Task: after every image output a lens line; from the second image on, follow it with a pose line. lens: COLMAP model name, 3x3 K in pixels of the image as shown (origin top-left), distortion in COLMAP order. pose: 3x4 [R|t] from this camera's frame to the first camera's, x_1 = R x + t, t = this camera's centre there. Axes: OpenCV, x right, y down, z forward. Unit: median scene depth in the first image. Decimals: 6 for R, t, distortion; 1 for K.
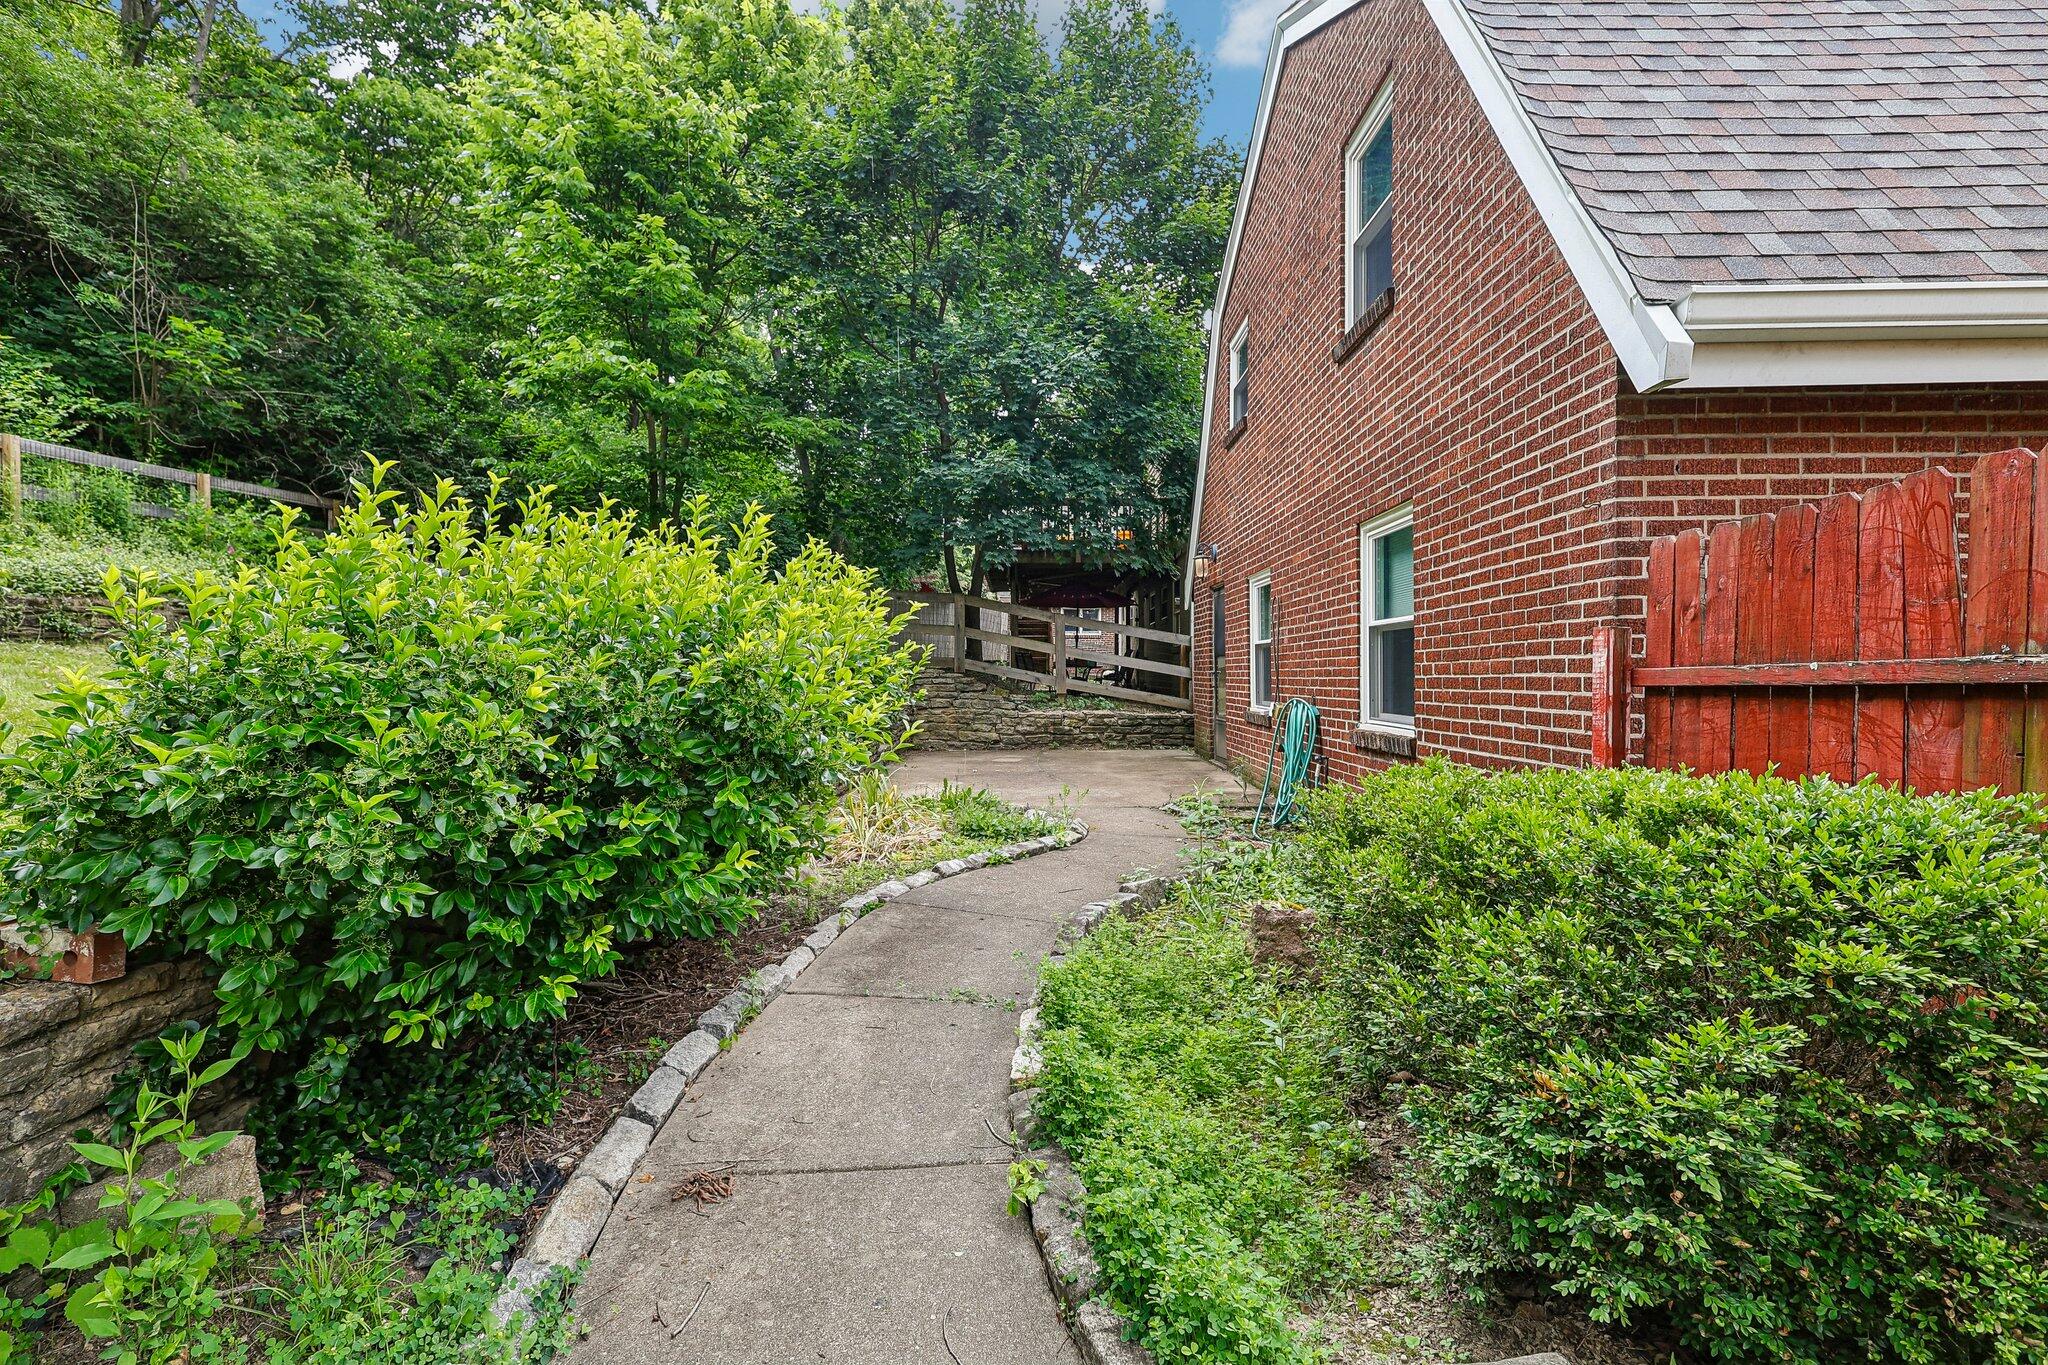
lens RADIAL K [[947.7, 0, 1023.0], [0, 947.7, 676.5], [0, 0, 1]] dist [-0.000548, 0.001761]
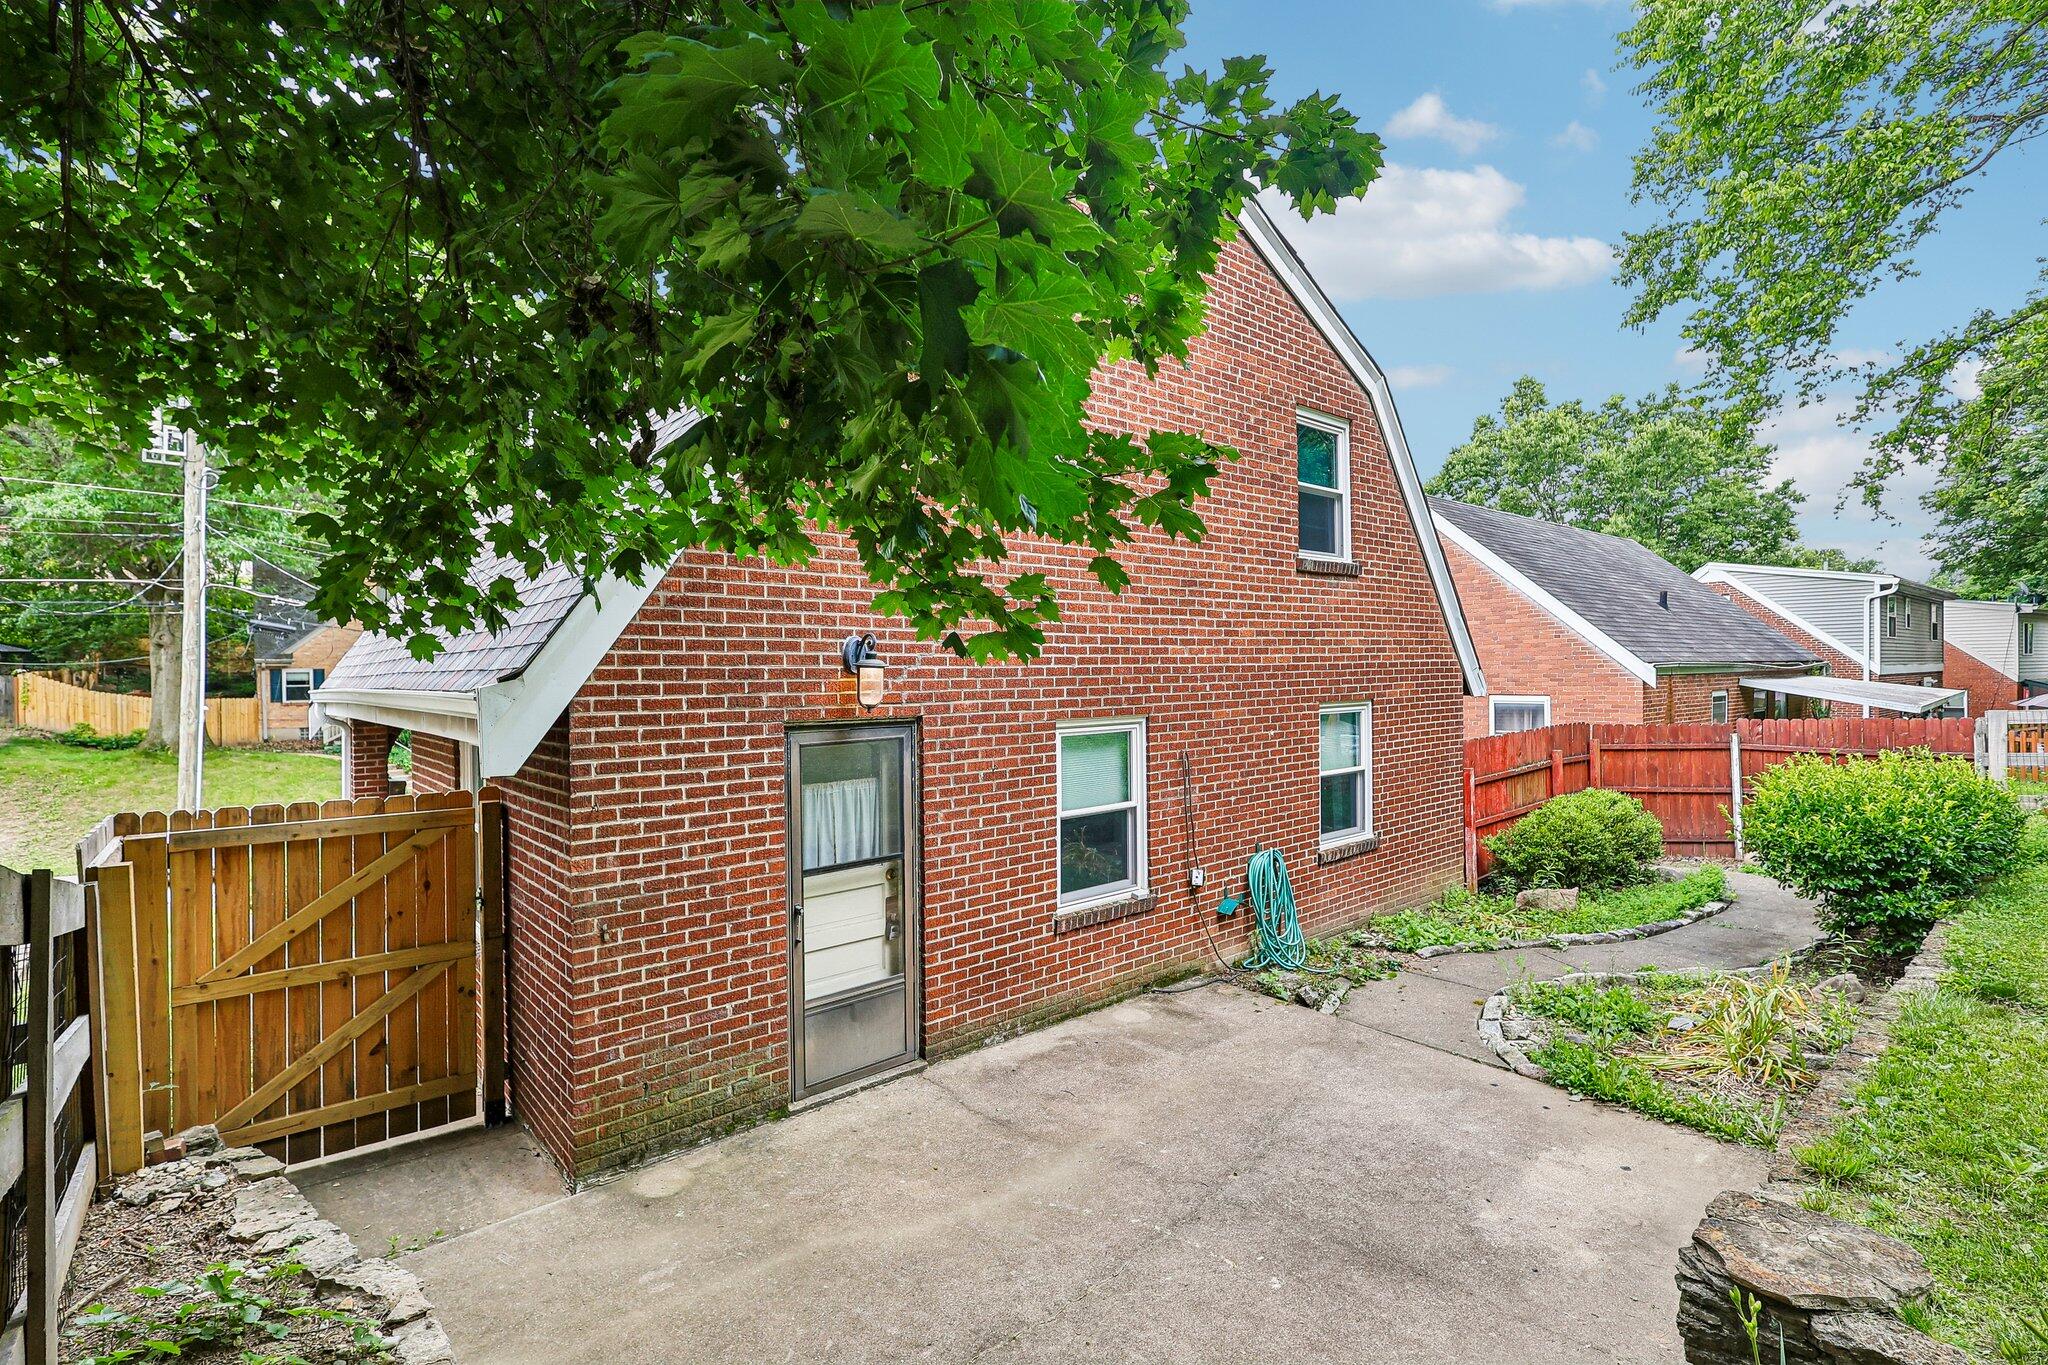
lens RADIAL K [[952.4, 0, 1019.5], [0, 952.4, 676.7], [0, 0, 1]] dist [-0.004476, 0.003822]
pose [[-0.666365, 0.003302, 0.745618, -0.657100], [0.015978, 0.999824, 0.009852, -0.371087], [-0.745455, 0.018478, -0.666300, 3.813194]]
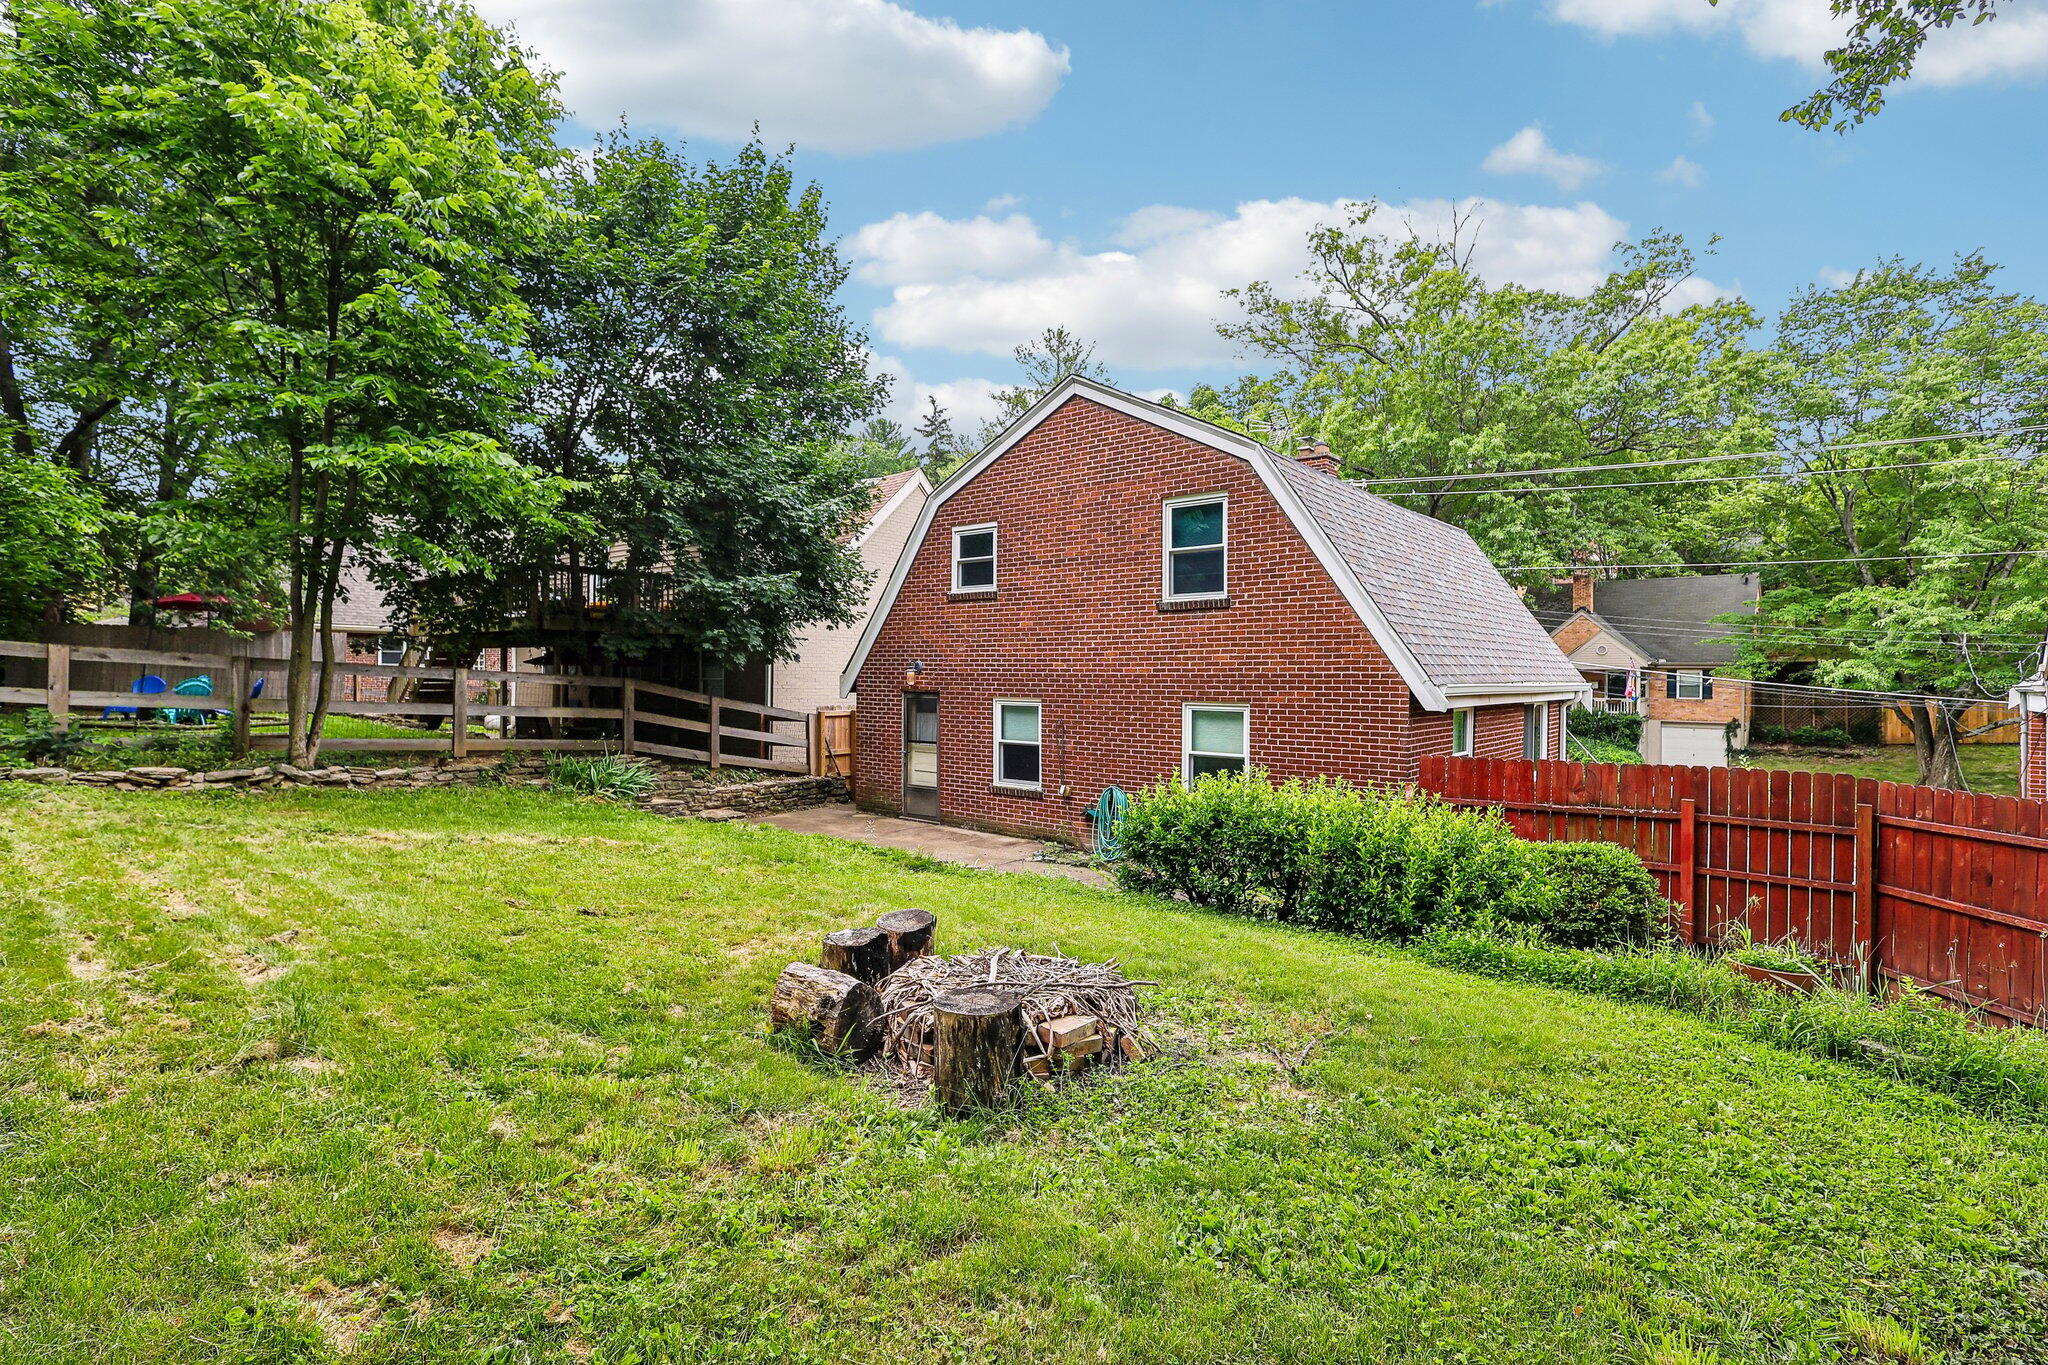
lens RADIAL K [[937.2, 0, 1020.0], [0, 937.2, 685.5], [0, 0, 1]] dist [0.000513, 0.000198]
pose [[0.629917, -0.004755, 0.776648, -2.311345], [-0.003982, 0.999948, 0.009352, -0.355750], [-0.776653, -0.008984, 0.629865, 0.070596]]
